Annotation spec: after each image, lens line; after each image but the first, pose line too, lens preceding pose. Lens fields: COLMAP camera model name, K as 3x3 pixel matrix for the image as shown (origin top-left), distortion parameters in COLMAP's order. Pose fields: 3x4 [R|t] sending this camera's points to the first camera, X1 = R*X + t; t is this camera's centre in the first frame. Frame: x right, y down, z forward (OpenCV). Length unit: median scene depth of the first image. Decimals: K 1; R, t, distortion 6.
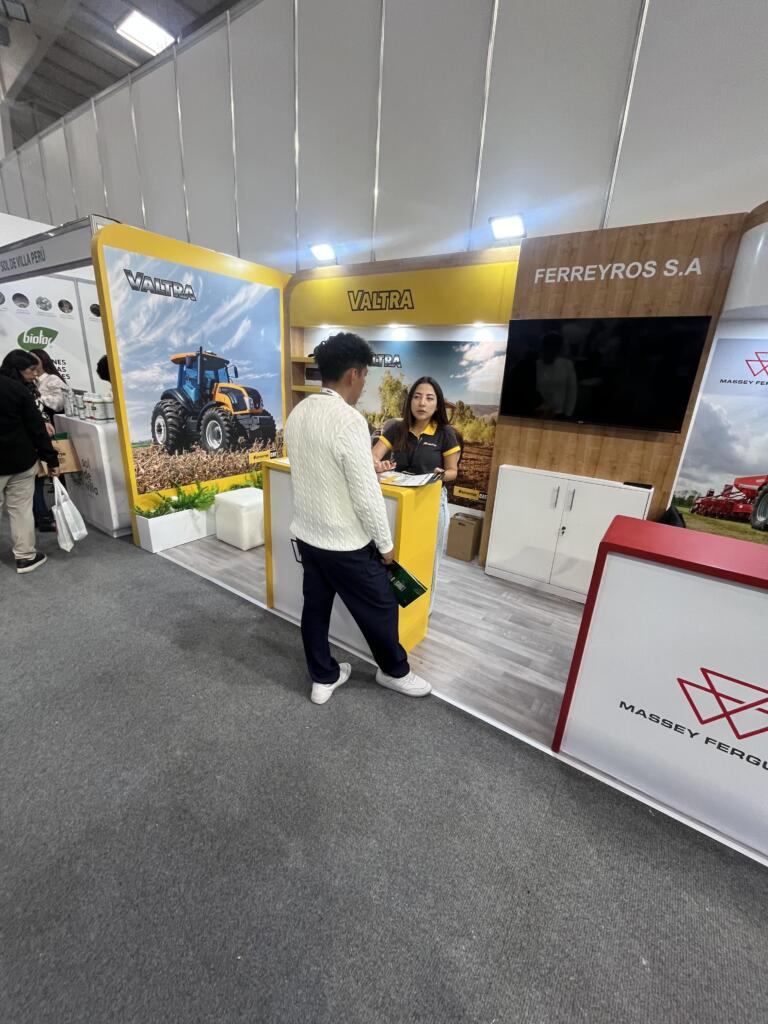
lens RADIAL K [[412.3, 0, 385.5], [0, 412.3, 508.8], [0, 0, 1]] dist [-0.003951, 0.000362]
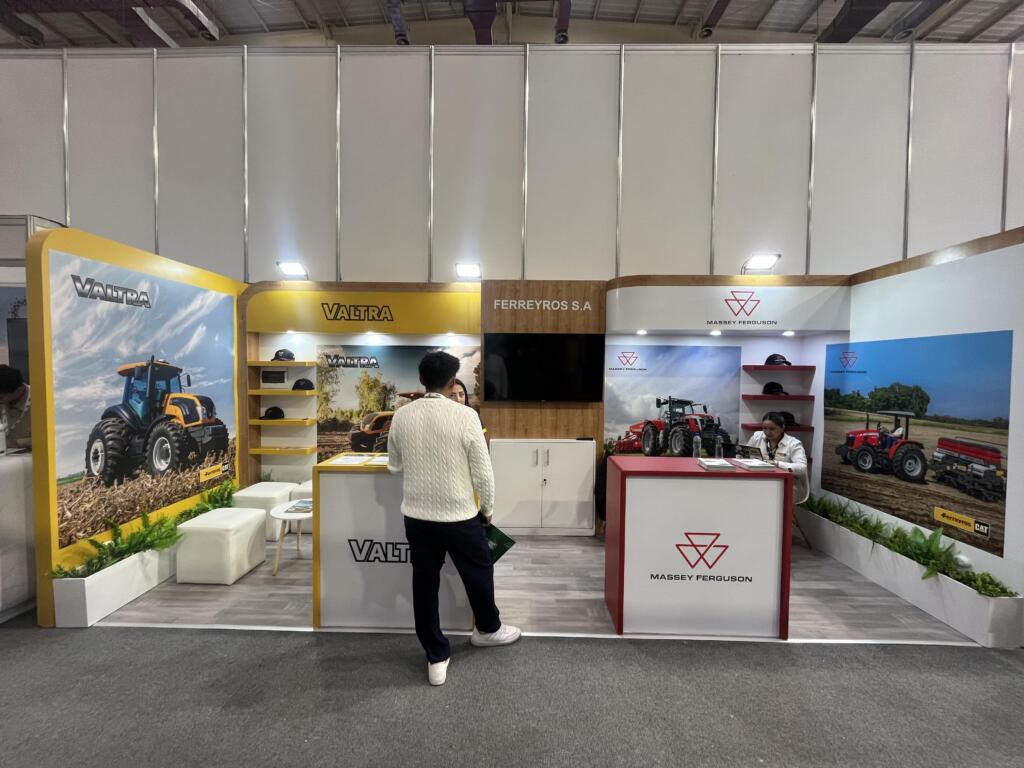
lens RADIAL K [[412.3, 0, 509.0], [0, 412.3, 384.0], [0, 0, 1]] dist [-0.003951, 0.000362]
pose [[0.836110, -0.065268, 0.544666, -0.339741], [0.203906, 0.958732, -0.198128, -0.009256], [-0.509257, 0.276717, 0.814914, -0.093248]]
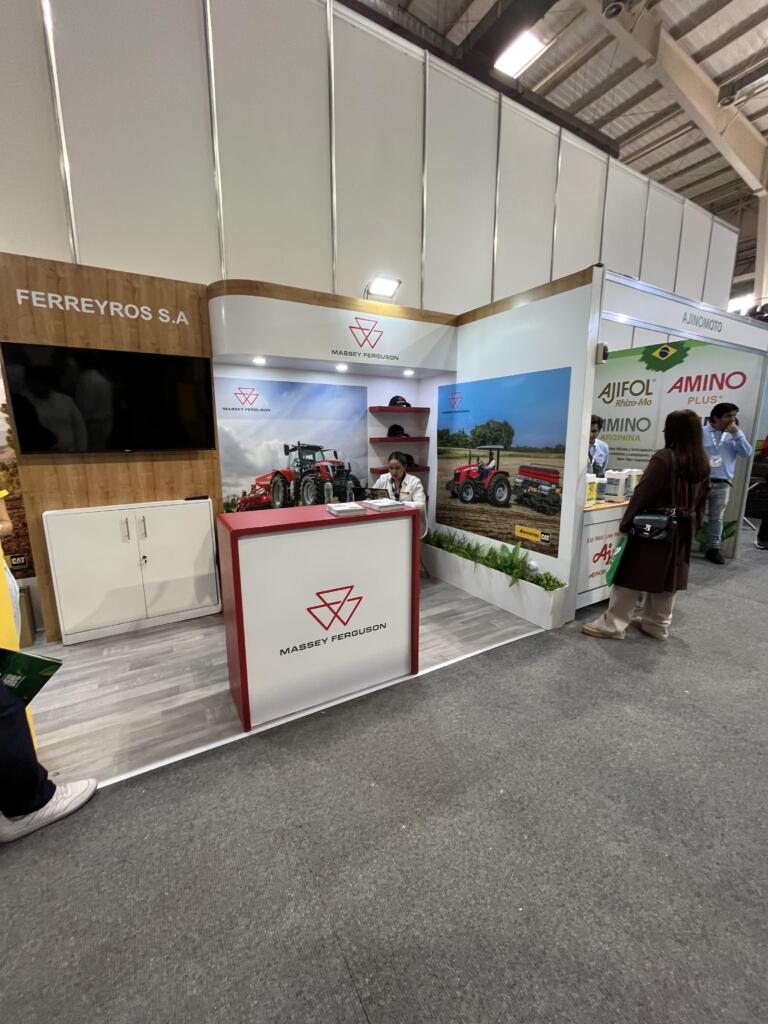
lens RADIAL K [[412.3, 0, 383.4], [0, 412.3, 510.0], [0, 0, 1]] dist [-0.003951, 0.000362]
pose [[0.425944, -0.223613, 0.876681, -0.153289], [0.304776, 0.947806, 0.093676, 0.020601], [-0.851871, 0.227290, 0.471864, 0.021154]]
